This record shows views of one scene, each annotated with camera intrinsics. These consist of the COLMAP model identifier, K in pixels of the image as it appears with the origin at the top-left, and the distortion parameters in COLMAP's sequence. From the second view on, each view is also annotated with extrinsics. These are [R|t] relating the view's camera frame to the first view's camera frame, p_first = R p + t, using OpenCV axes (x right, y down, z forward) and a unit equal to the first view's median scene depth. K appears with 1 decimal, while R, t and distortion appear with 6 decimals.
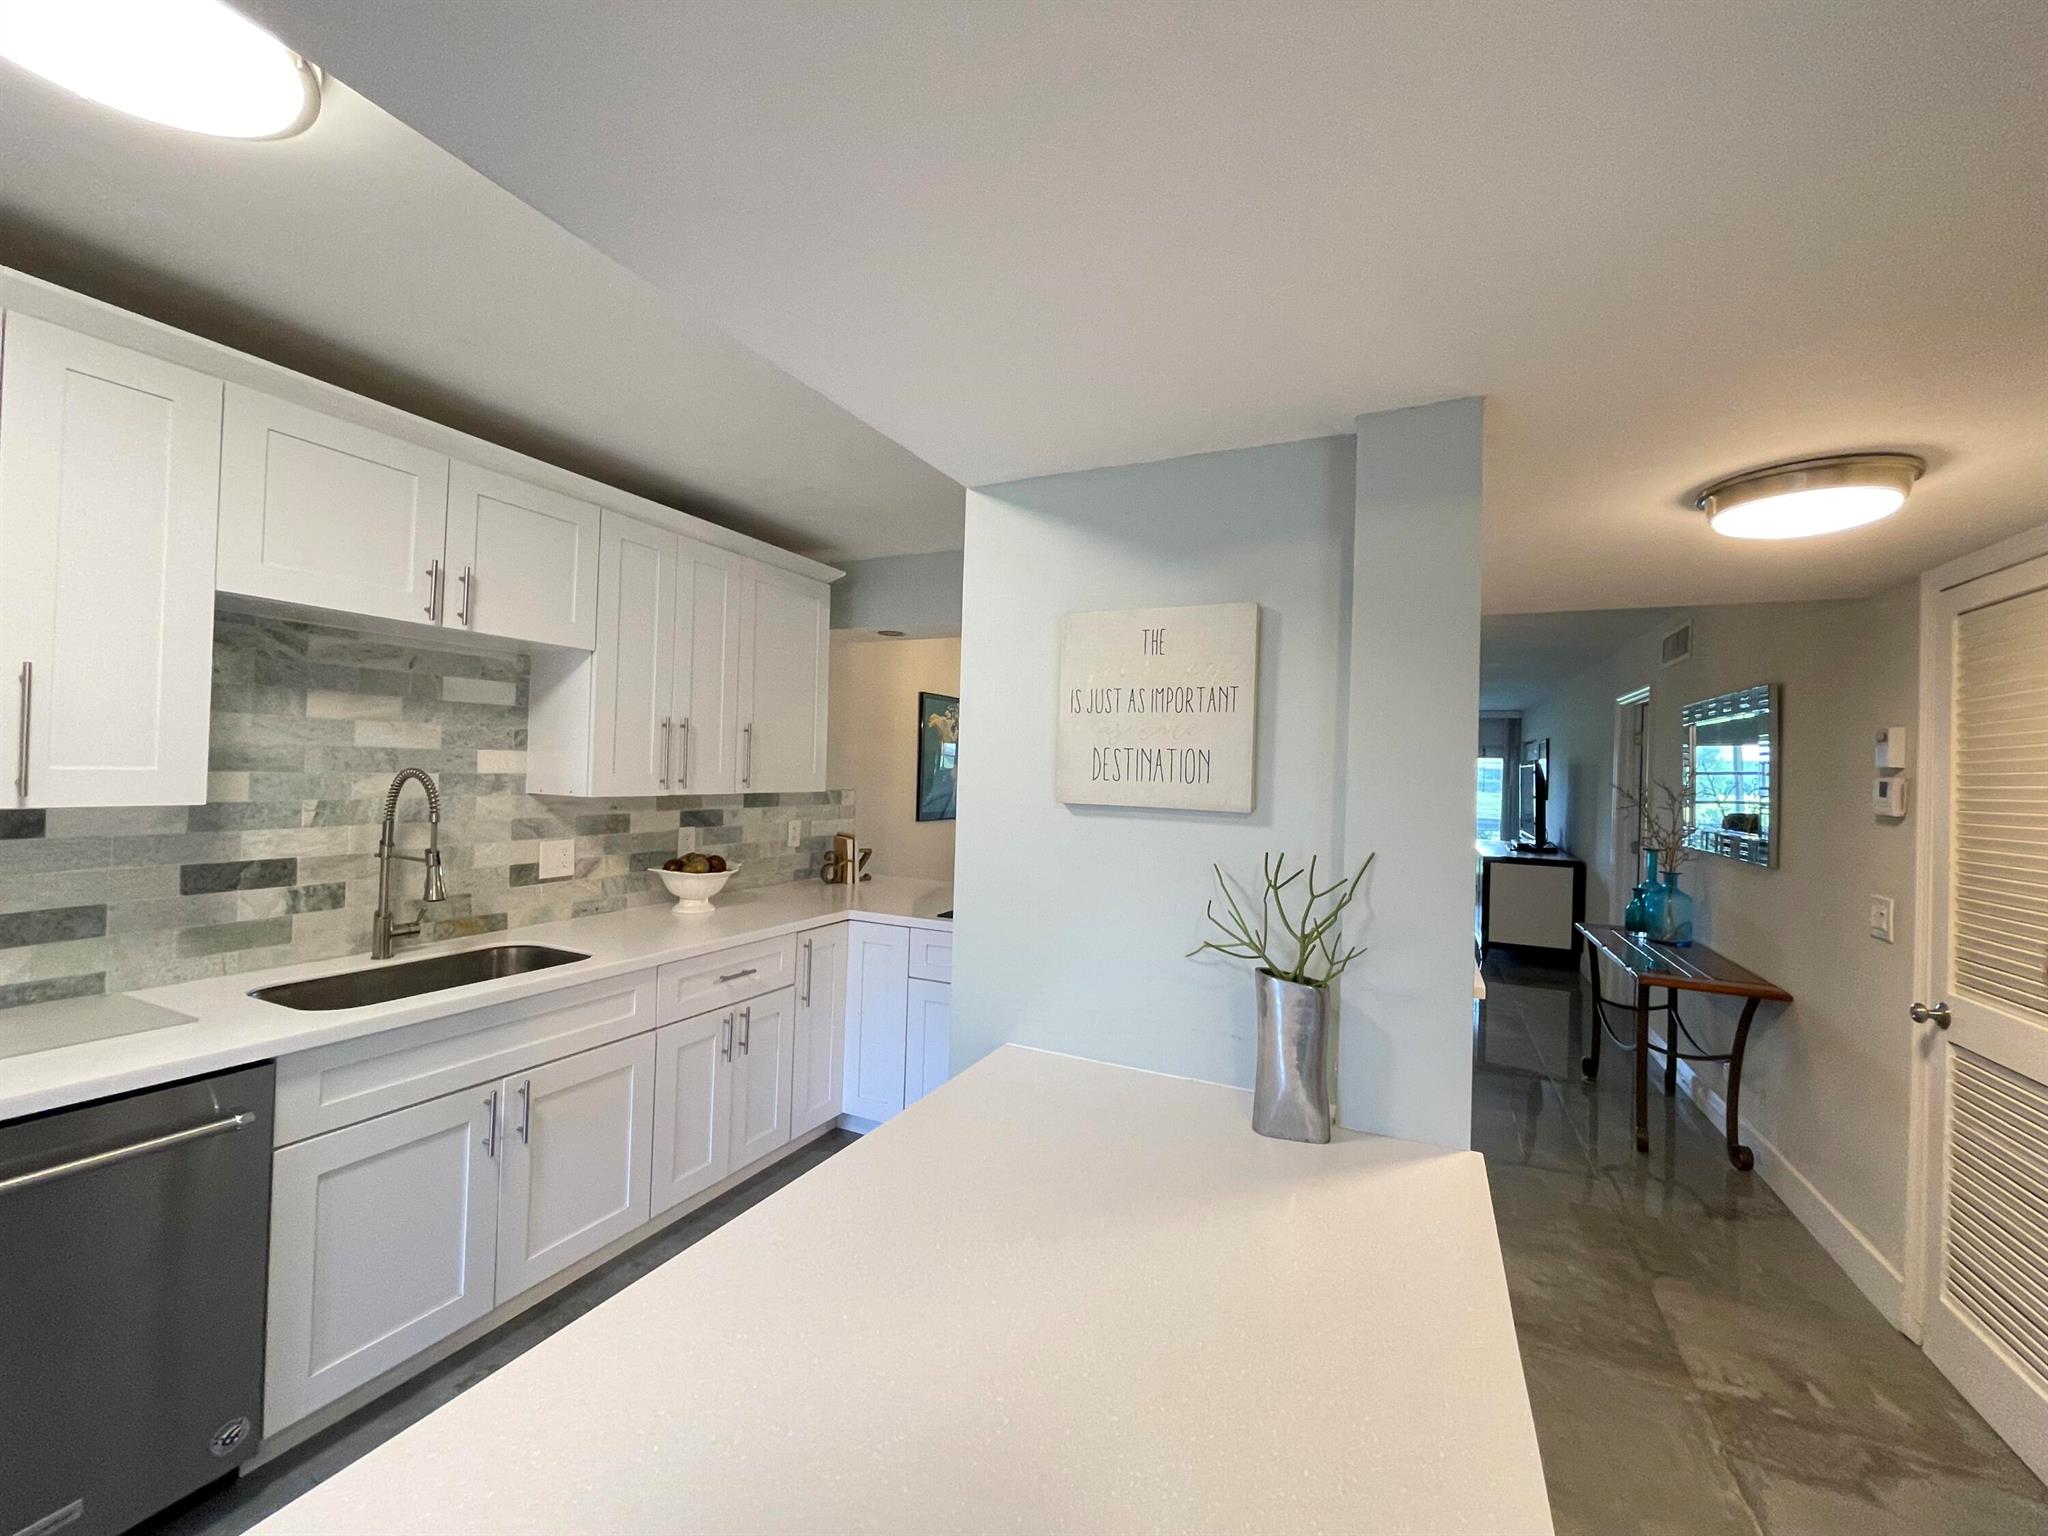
lens RADIAL K [[827.6, 0, 1024.0], [0, 827.6, 768.0], [0, 0, 1]] dist [-0.017007, 0.008164]
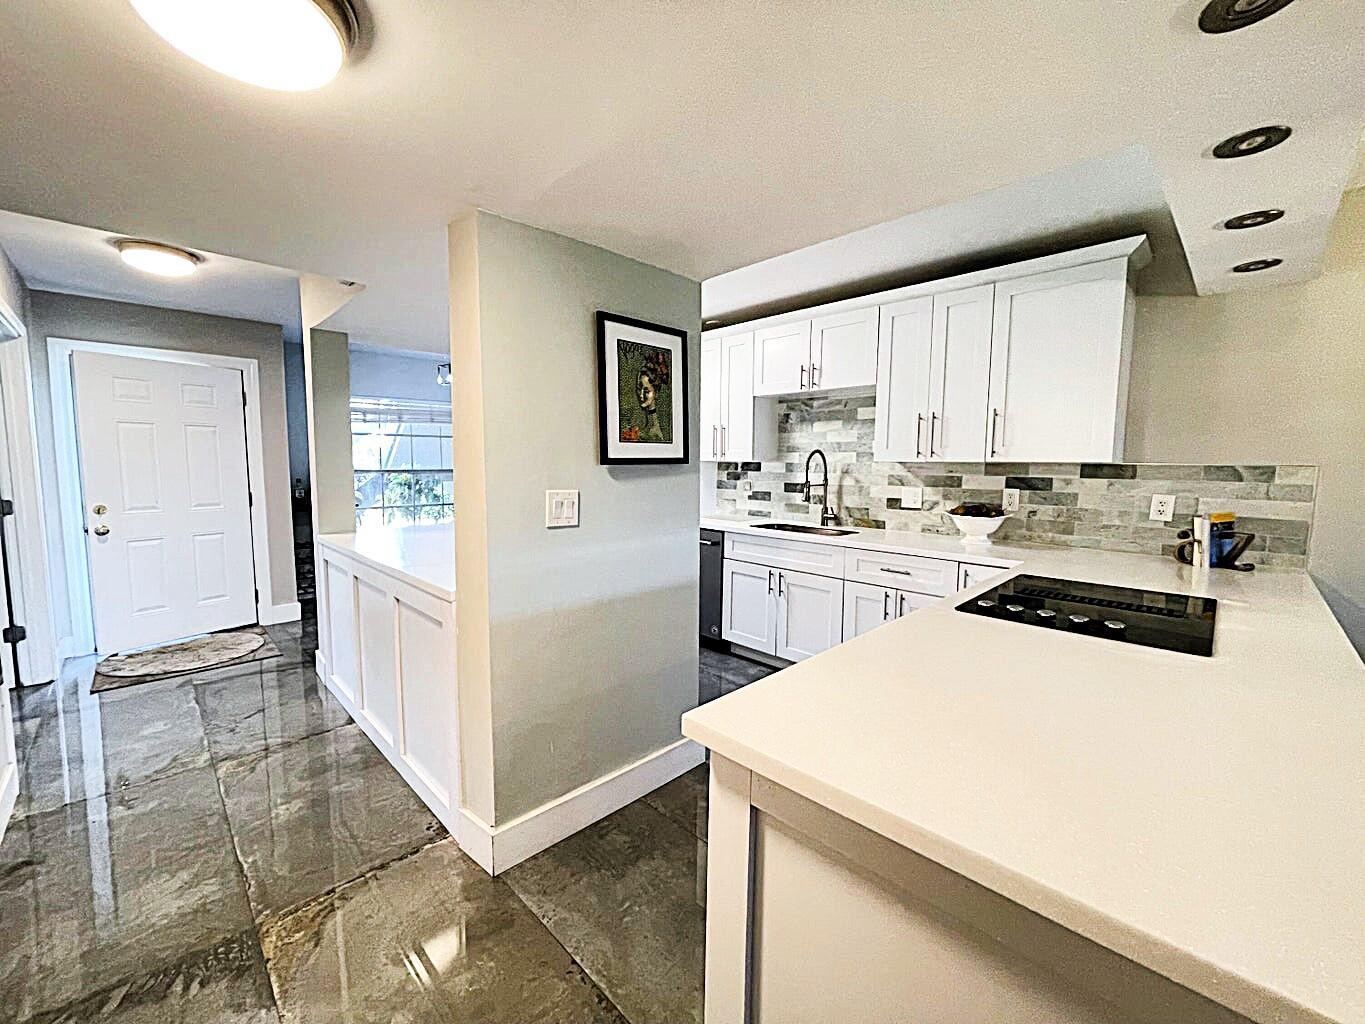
lens RADIAL K [[551.6, 0, 682.5], [0, 551.6, 512.0], [0, 0, 1]] dist [-0.017007, 0.008164]
pose [[-0.352204, 0.051113, -0.934527, 0.832632], [-0.016037, 0.998031, 0.060630, 0.082512], [0.935786, 0.036341, -0.350691, 1.040685]]
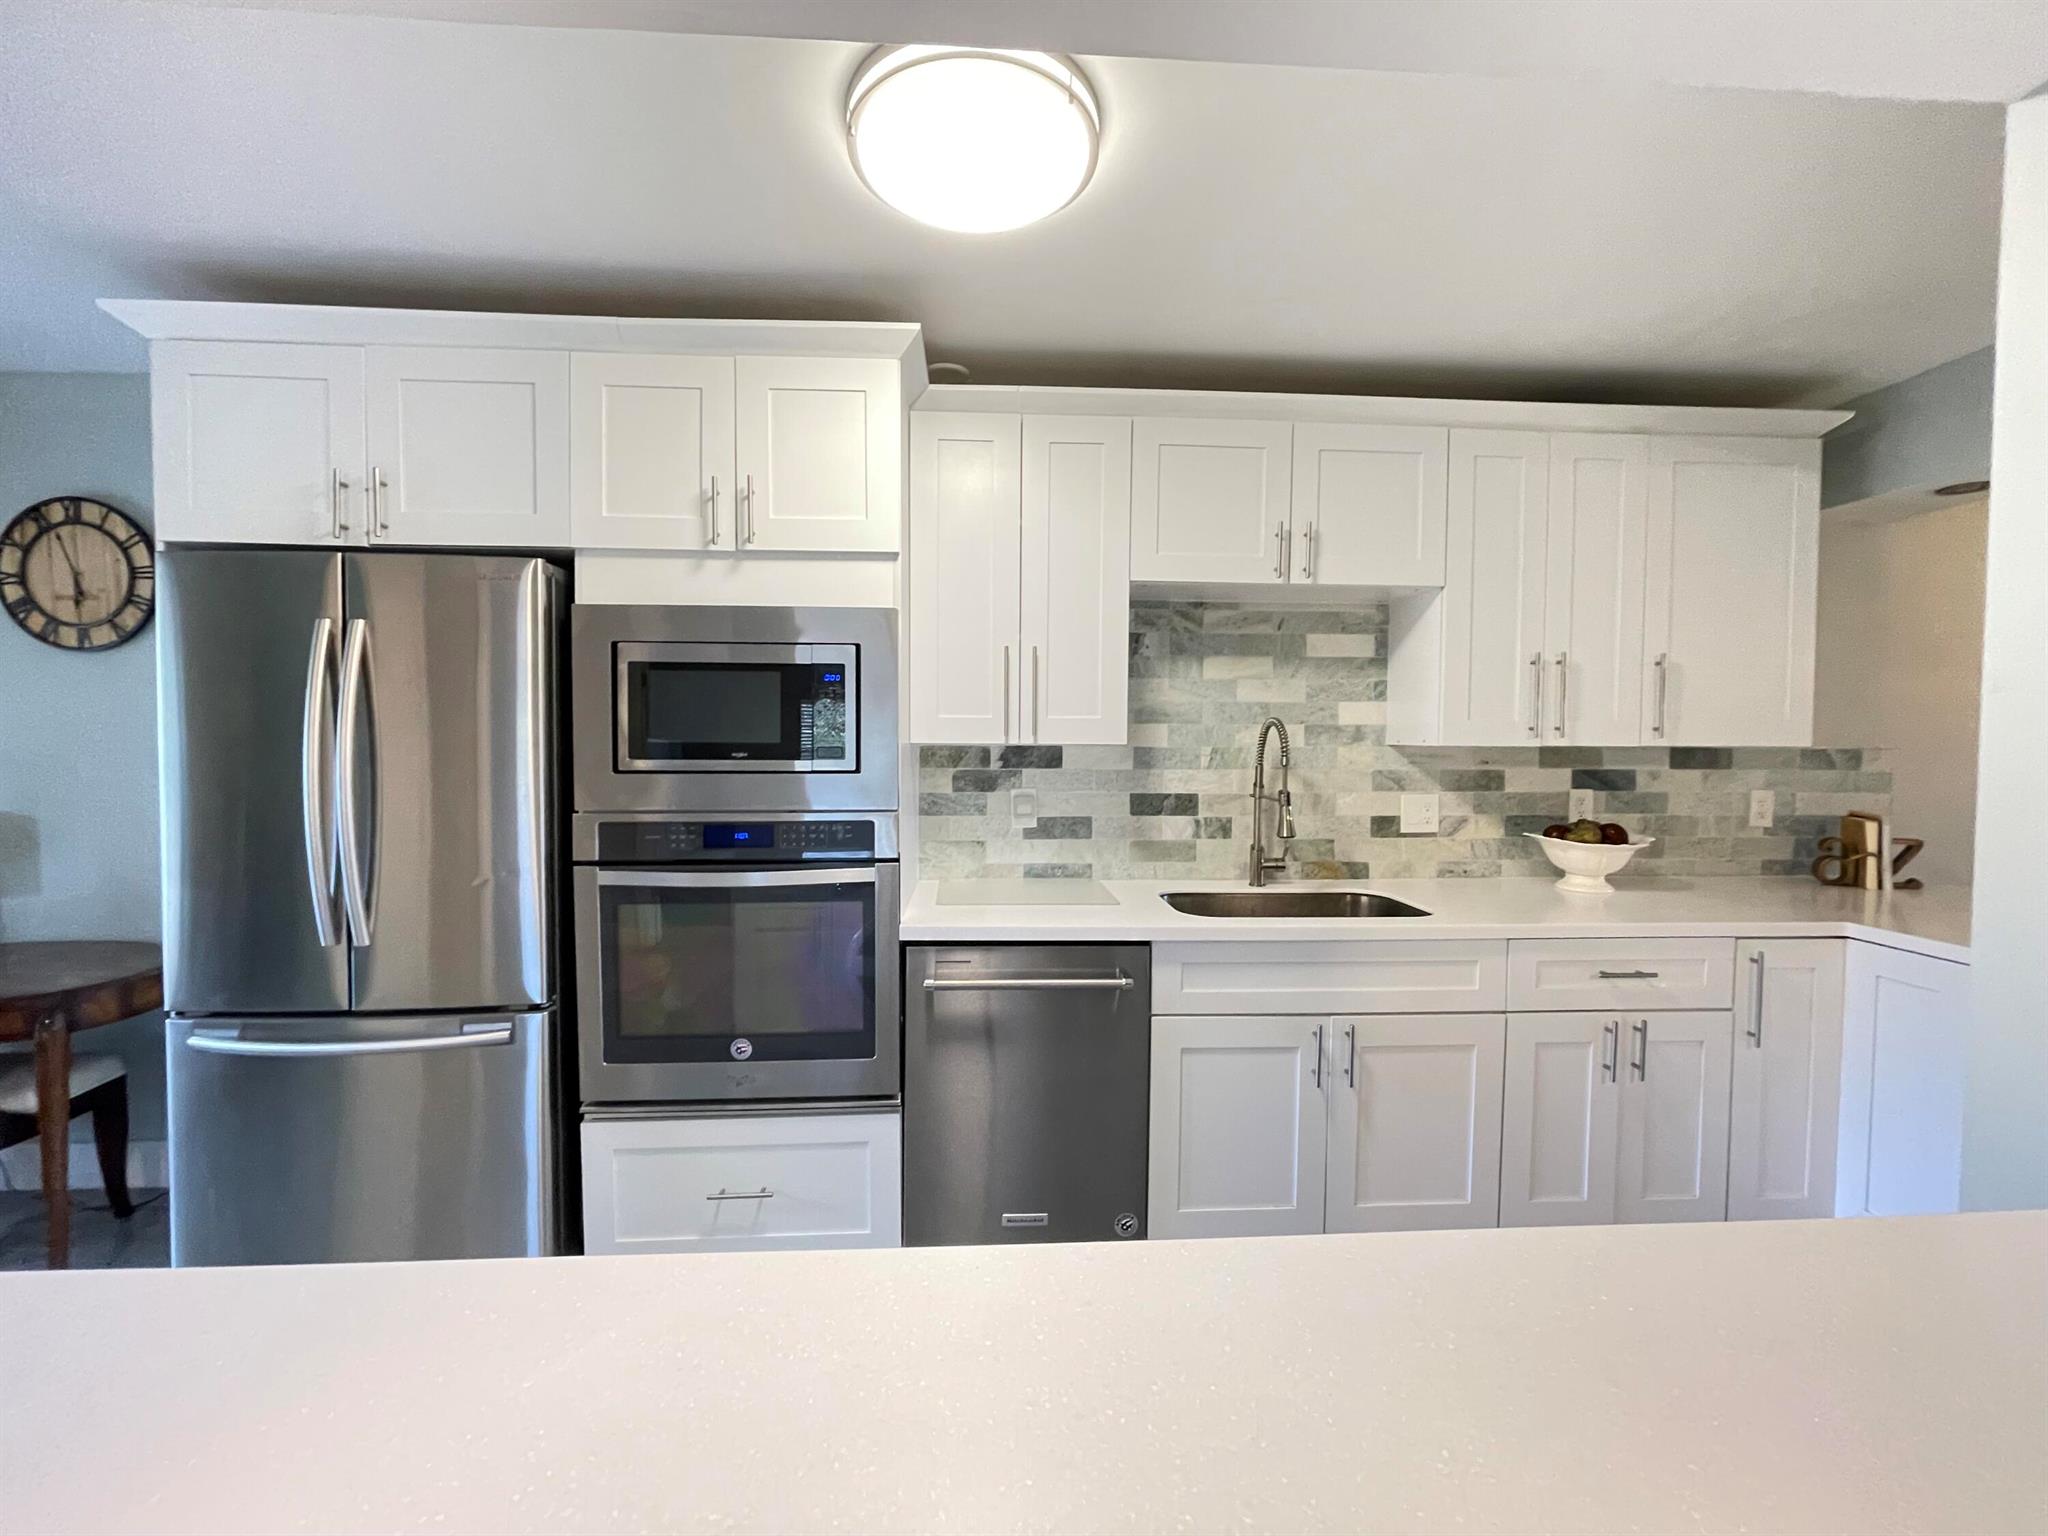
lens RADIAL K [[818.3, 0, 1012.3], [0, 818.3, 769.9], [0, 0, 1]] dist [-0.016100, 0.000027]
pose [[0.467724, 0.006704, -0.883849, 0.056336], [0.011506, 0.999840, 0.013672, 0.044511], [0.883800, -0.016565, 0.467572, 0.148809]]
